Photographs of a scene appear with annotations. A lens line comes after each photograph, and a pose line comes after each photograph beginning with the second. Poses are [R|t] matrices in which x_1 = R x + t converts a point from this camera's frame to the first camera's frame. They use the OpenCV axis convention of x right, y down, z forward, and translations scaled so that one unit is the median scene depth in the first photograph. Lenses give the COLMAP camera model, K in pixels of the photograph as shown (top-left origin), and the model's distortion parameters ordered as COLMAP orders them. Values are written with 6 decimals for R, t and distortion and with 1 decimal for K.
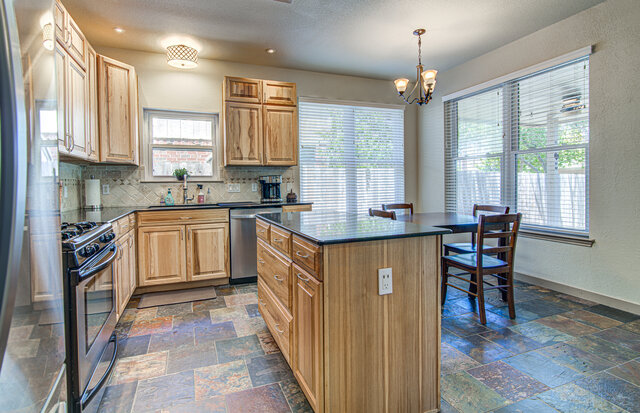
lens RADIAL K [[304.4, 0, 298.3], [0, 304.4, 188.5], [0, 0, 1]] dist [-0.001104, 0.000276]
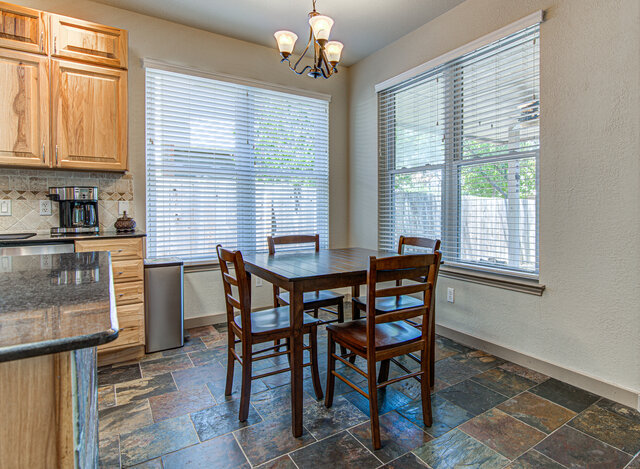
lens RADIAL K [[365.1, 0, 351.5], [0, 365.1, 212.6], [0, 0, 1]] dist [-0.004490, -0.000397]
pose [[0.968104, 0.009204, 0.250381, 0.252510], [-0.007265, 0.999936, -0.008668, 0.008225], [-0.250445, 0.006573, 0.968109, 0.227221]]
